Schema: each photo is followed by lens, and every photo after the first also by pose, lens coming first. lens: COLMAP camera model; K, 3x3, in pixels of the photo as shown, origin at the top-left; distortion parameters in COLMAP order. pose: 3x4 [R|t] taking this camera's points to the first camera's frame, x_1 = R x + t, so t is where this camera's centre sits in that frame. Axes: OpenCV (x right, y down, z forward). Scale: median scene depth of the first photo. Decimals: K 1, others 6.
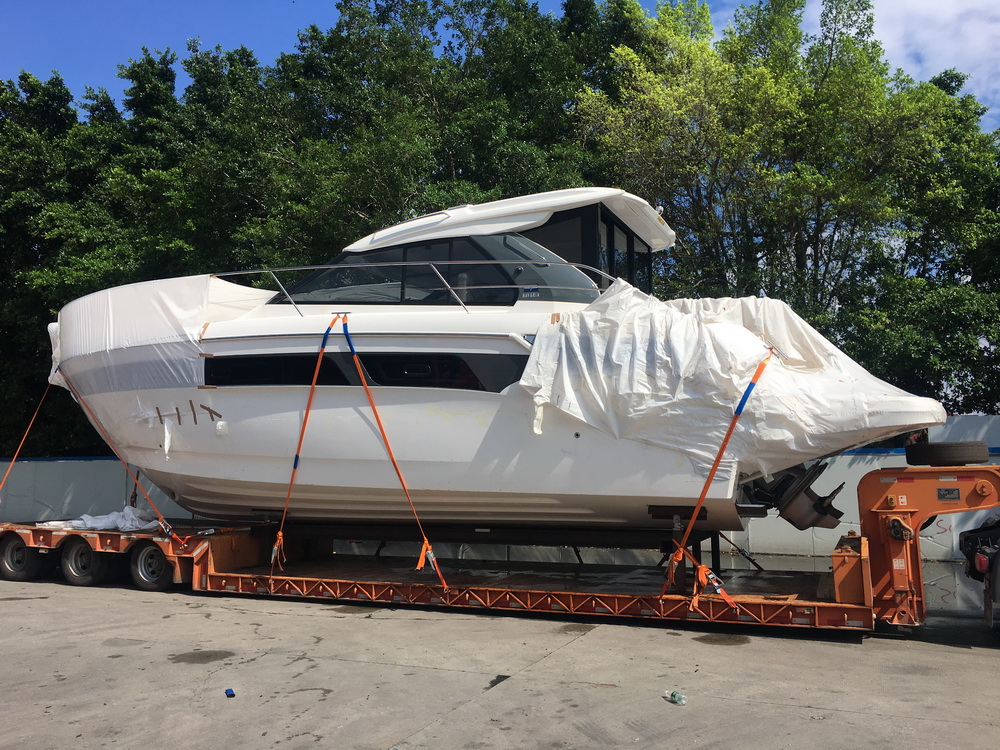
lens RADIAL K [[843.4, 0, 499.4], [0, 843.4, 372.7], [0, 0, 1]] dist [-0.007859, -0.001256]
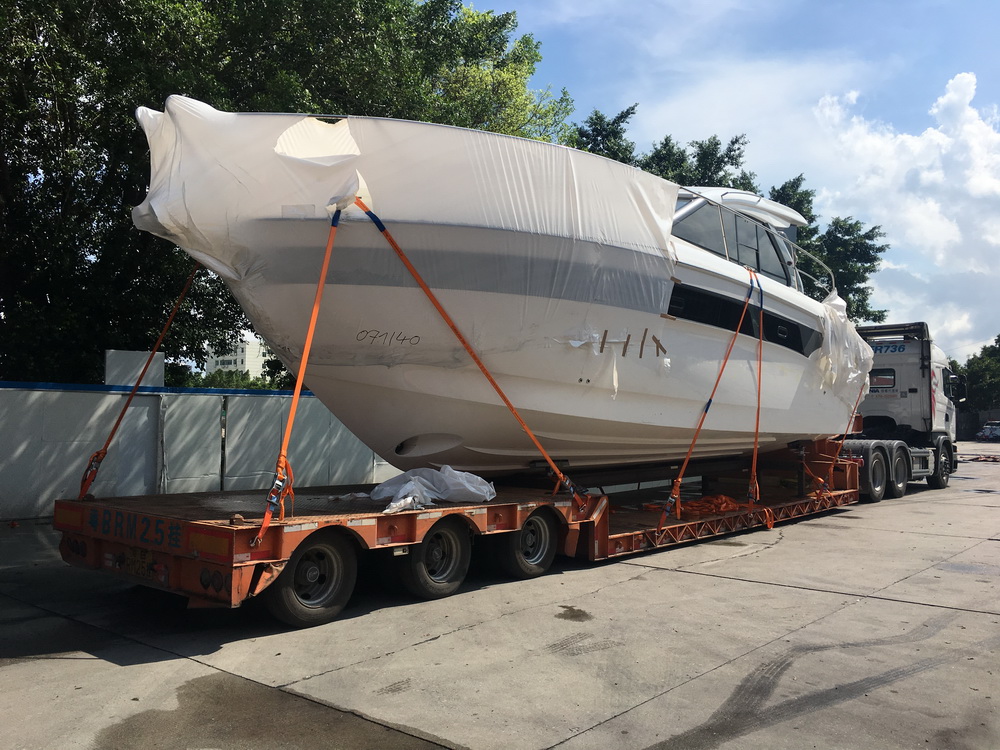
lens RADIAL K [[843.4, 0, 499.6], [0, 843.4, 376.3], [0, 0, 1]] dist [-0.007859, -0.001256]
pose [[0.332313, 0.056378, 0.941483, -1.197980], [-0.108751, 0.993844, -0.021127, 0.113228], [-0.936879, -0.095366, 0.336398, 0.858980]]
